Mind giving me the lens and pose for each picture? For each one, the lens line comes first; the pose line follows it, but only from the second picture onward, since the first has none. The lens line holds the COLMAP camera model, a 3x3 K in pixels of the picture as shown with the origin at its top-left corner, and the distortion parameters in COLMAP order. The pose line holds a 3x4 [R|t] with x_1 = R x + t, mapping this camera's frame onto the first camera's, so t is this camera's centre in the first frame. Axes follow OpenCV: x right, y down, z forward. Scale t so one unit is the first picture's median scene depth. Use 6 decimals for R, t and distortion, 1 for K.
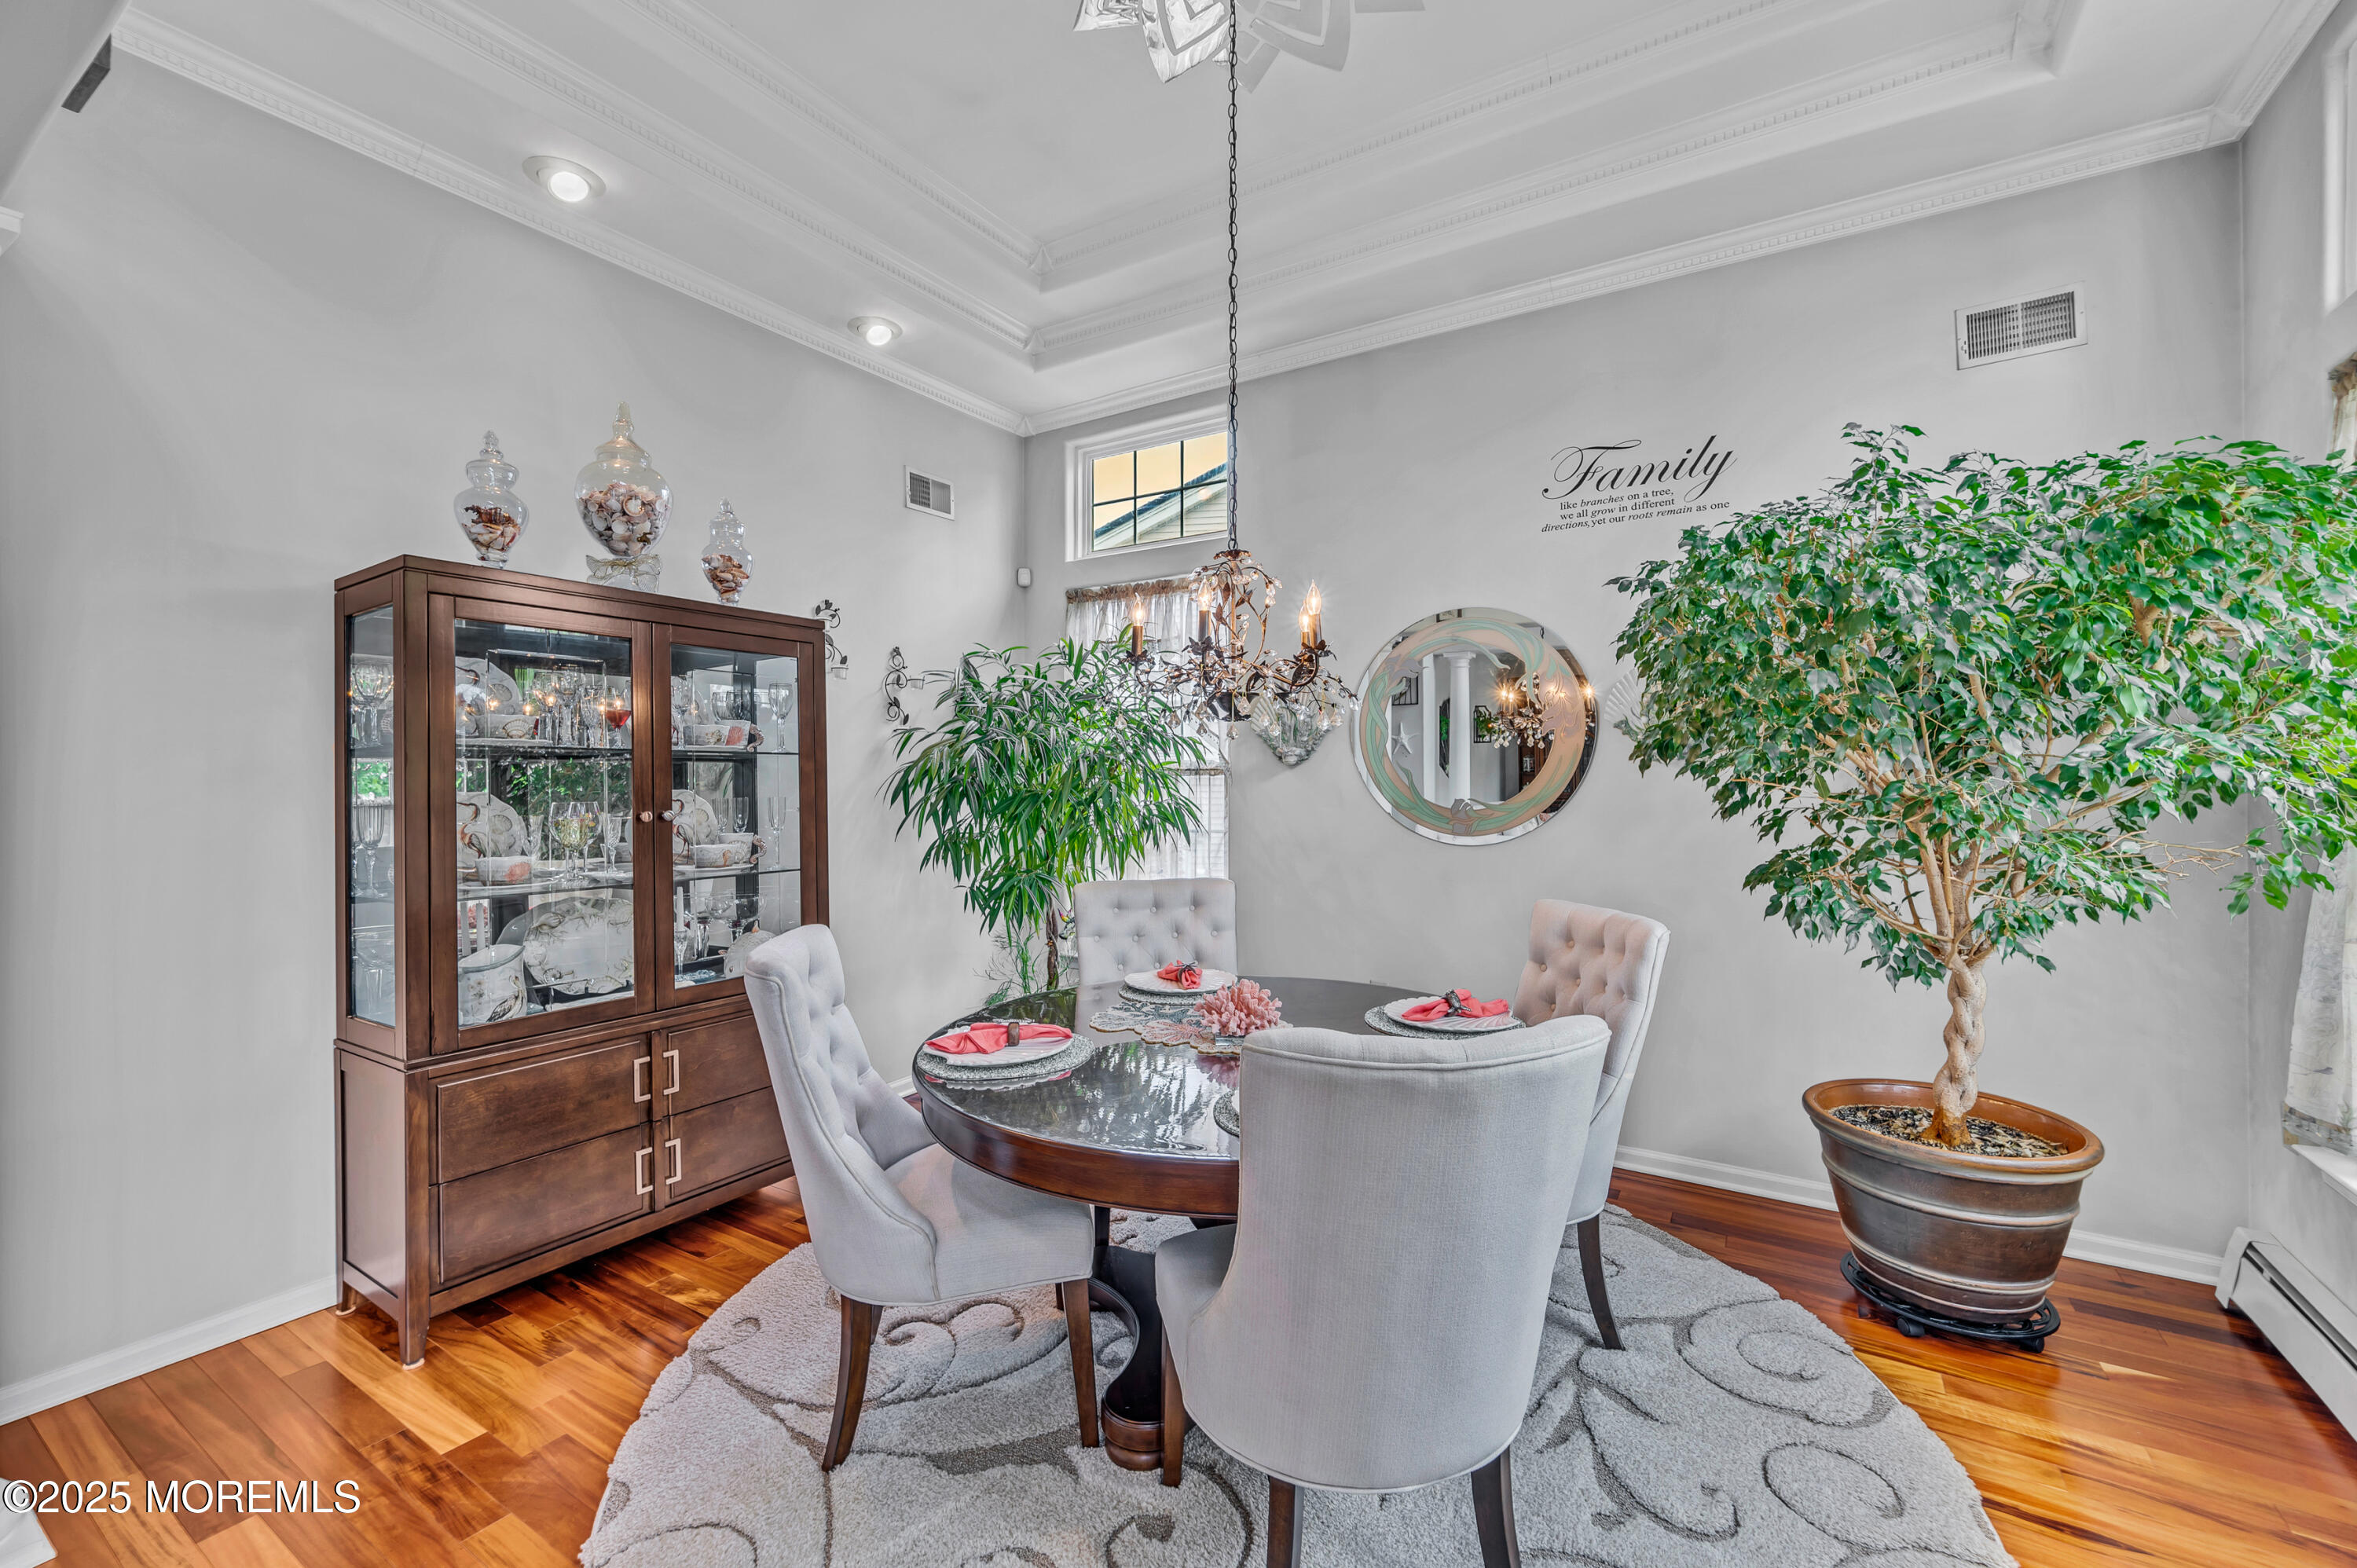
lens RADIAL K [[942.0, 0, 1181.3], [0, 942.0, 777.9], [0, 0, 1]] dist [0.001112, 0.000115]
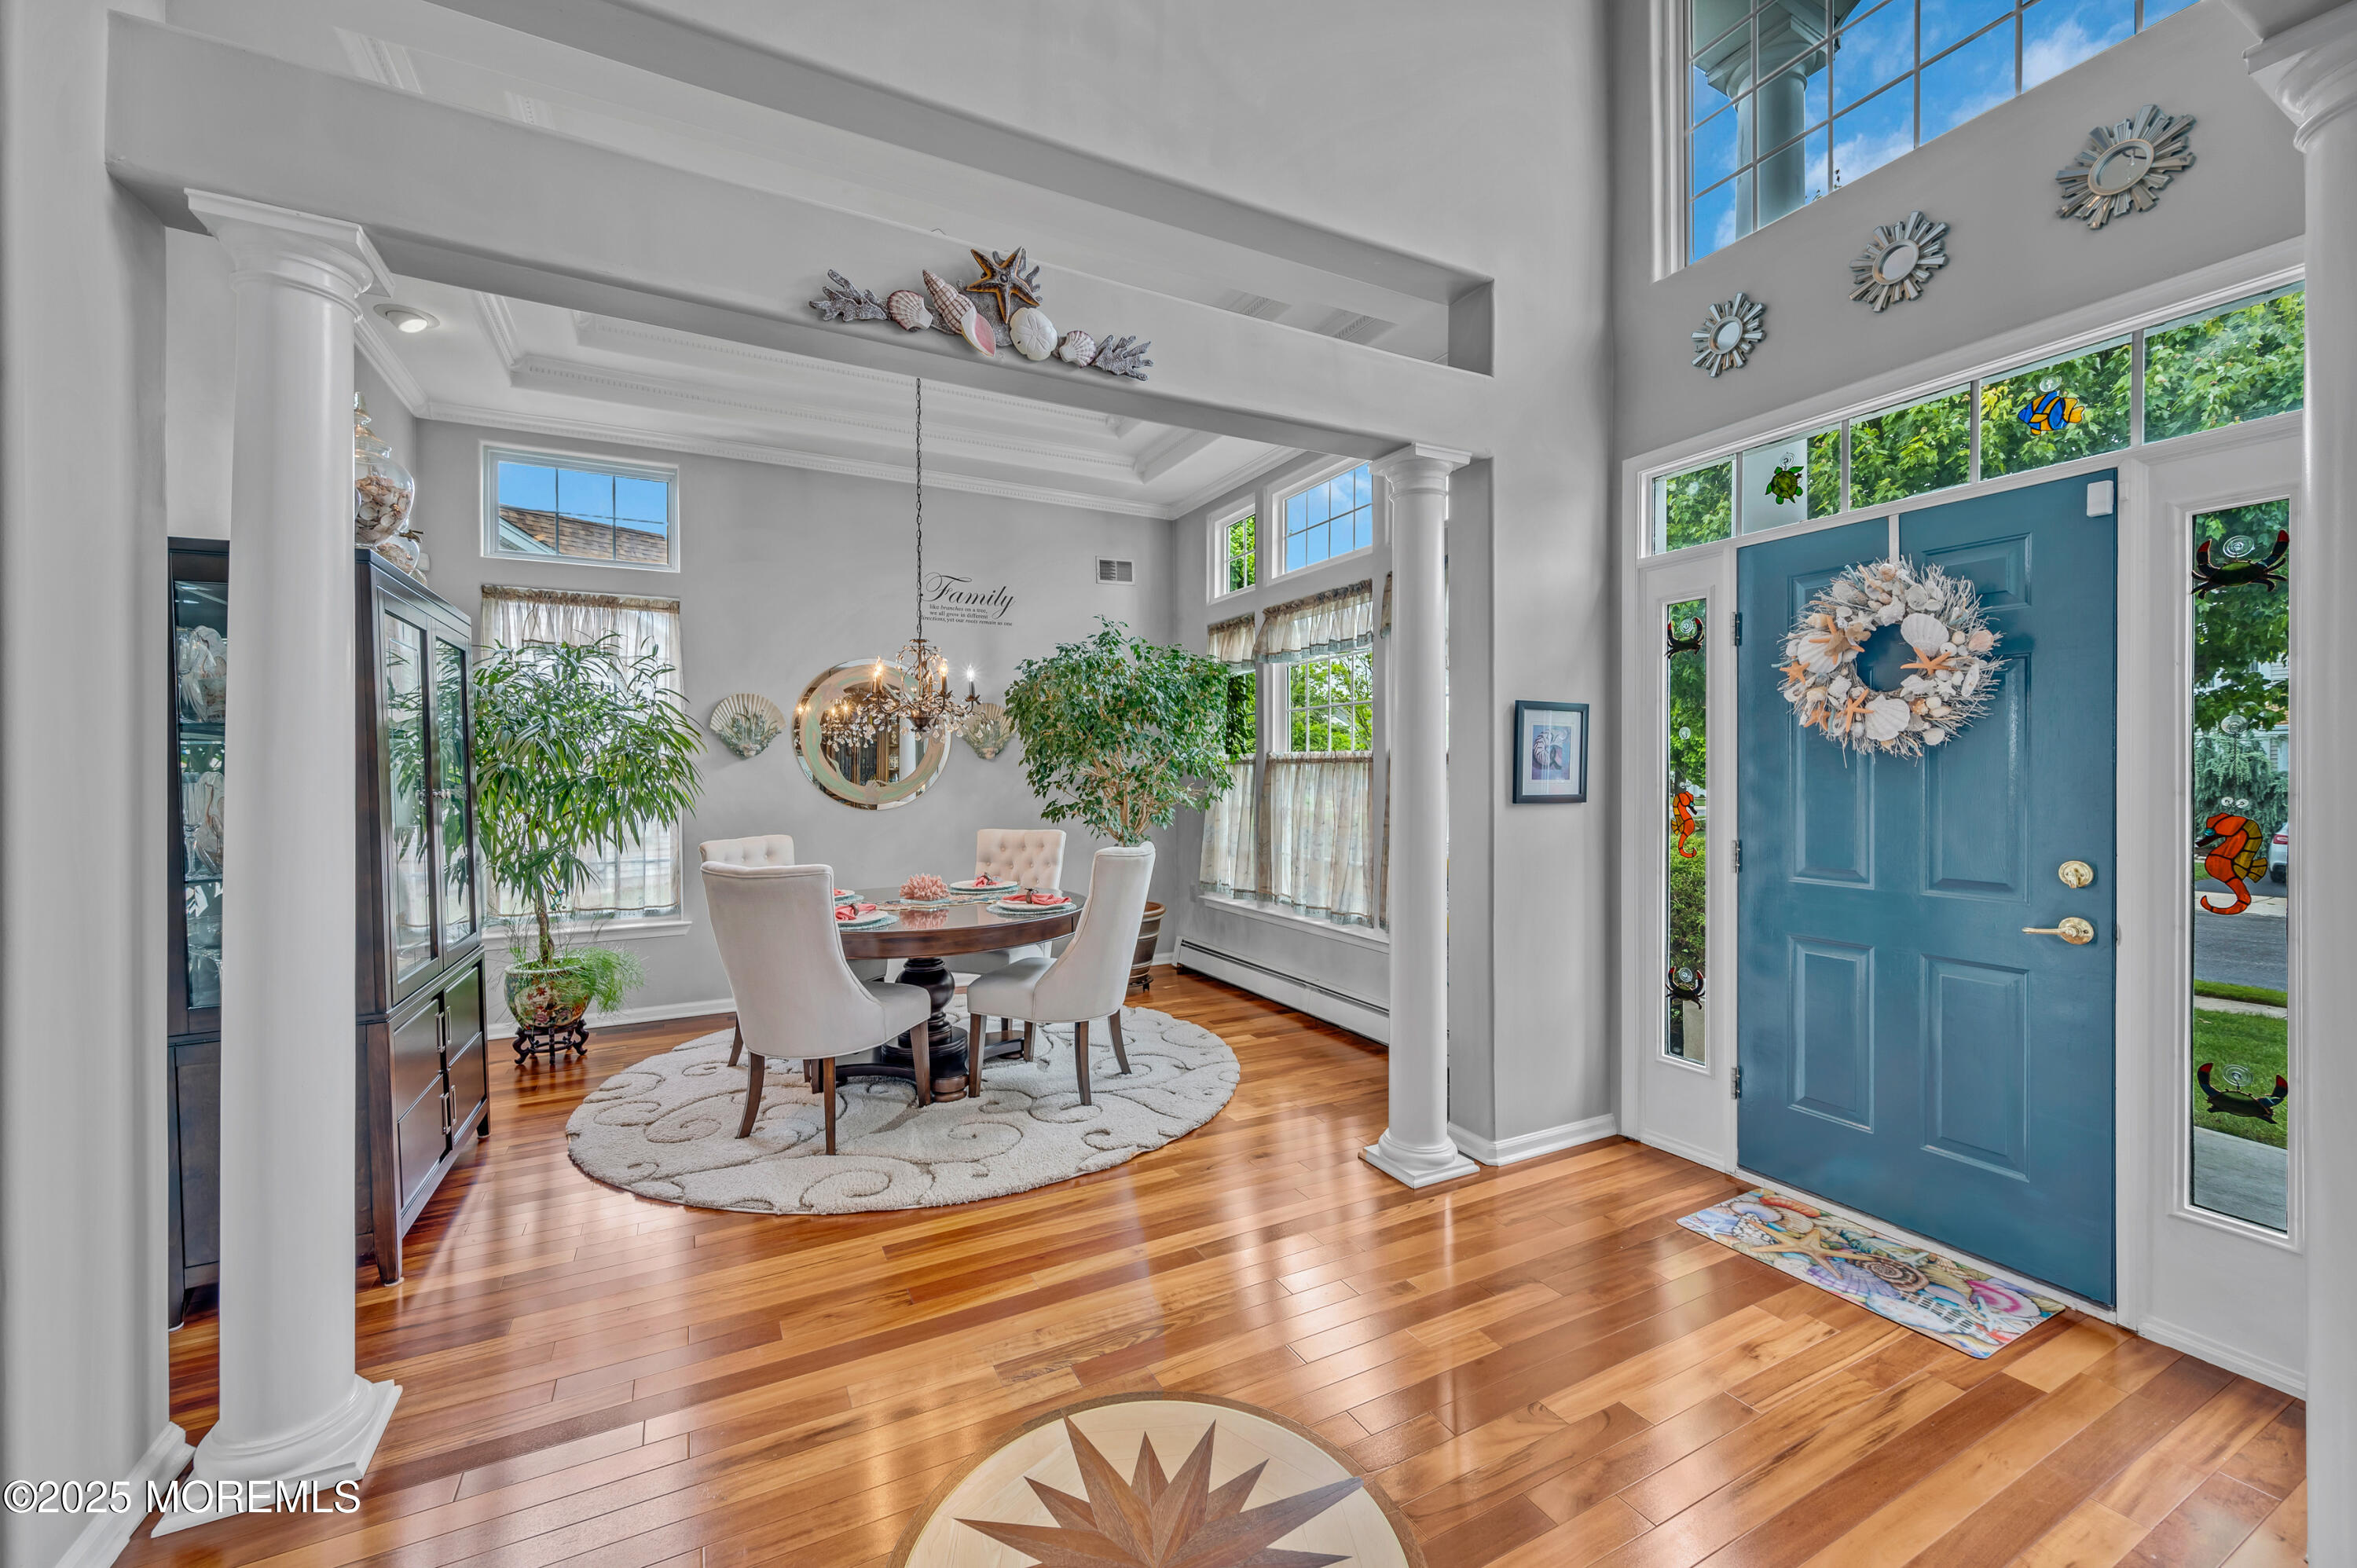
lens RADIAL K [[942.0, 0, 1181.3], [0, 942.0, 777.9], [0, 0, 1]] dist [0.001112, 0.000115]
pose [[0.497714, -0.002018, 0.867339, -1.018955], [0.004714, 0.999989, -0.000379, 0.026724], [-0.867329, 0.004277, 0.497718, -0.277945]]
